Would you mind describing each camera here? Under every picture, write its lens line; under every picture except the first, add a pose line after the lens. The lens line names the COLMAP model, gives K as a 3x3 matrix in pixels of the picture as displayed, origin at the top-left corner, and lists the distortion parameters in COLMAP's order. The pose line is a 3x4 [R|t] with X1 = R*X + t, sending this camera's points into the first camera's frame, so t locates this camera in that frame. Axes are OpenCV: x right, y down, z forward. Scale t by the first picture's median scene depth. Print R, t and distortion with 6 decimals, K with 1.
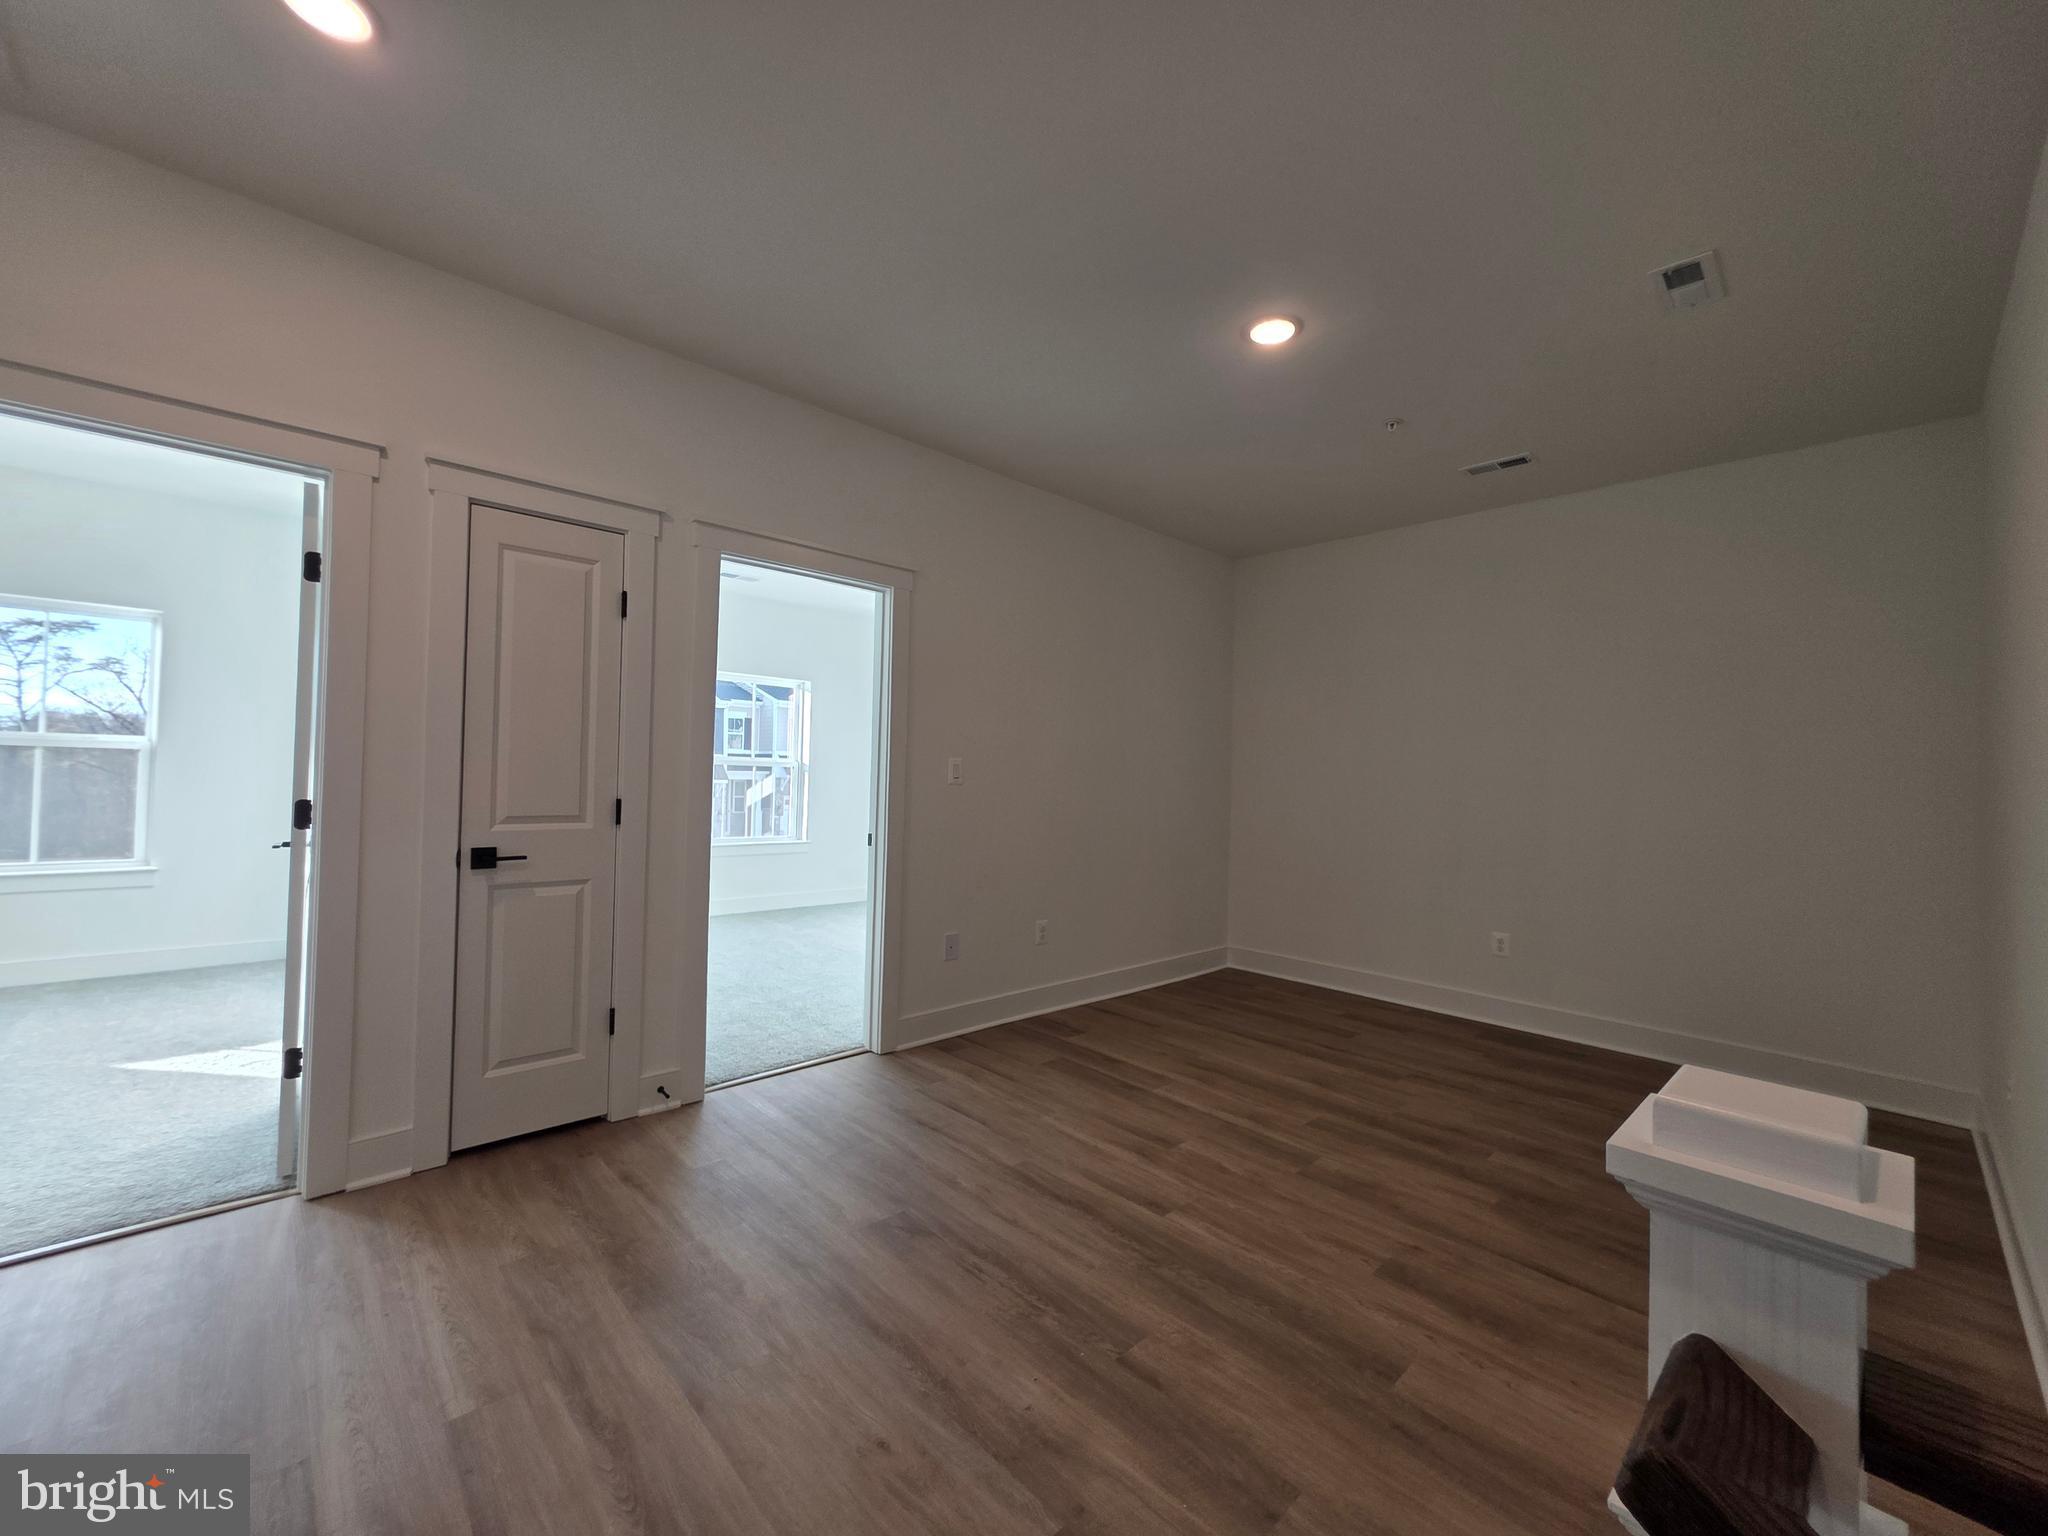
lens RADIAL K [[824.4, 0, 1023.7], [0, 824.4, 767.3], [0, 0, 1]] dist [0.001151, 0.000371]
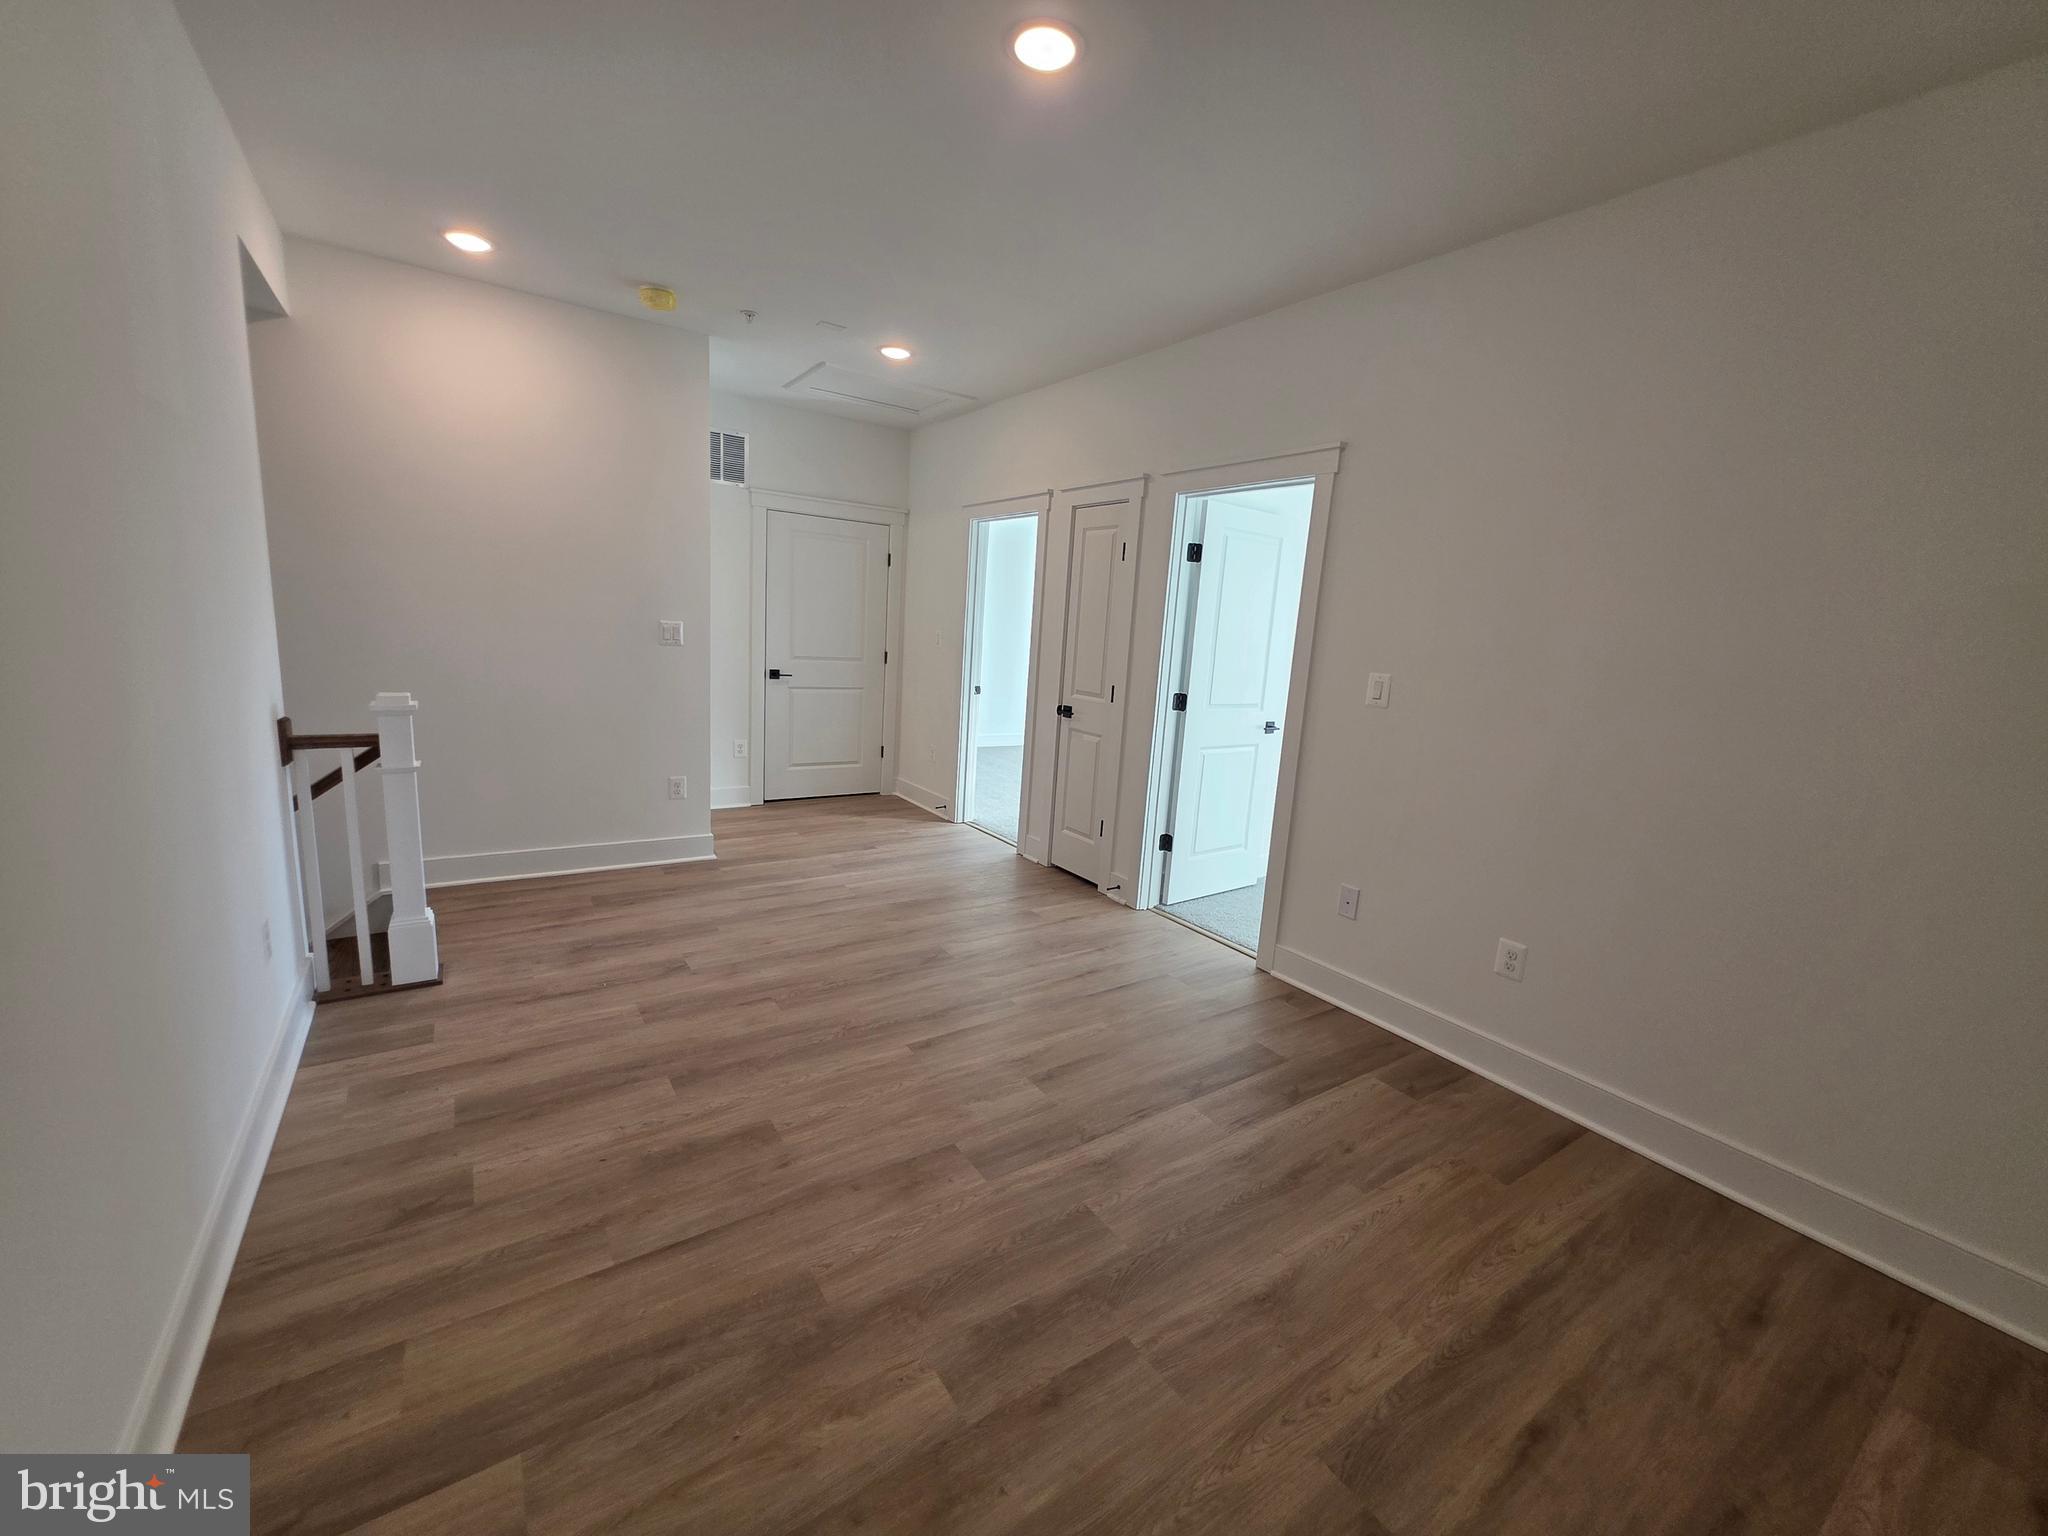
lens RADIAL K [[824.4, 0, 1027.7], [0, 824.4, 765.8], [0, 0, 1]] dist [0.001151, 0.000371]
pose [[-0.153285, 0.139260, -0.978320, 1.184665], [-0.053528, 0.987396, 0.148939, -0.036489], [0.986731, 0.075198, -0.143899, 1.248641]]
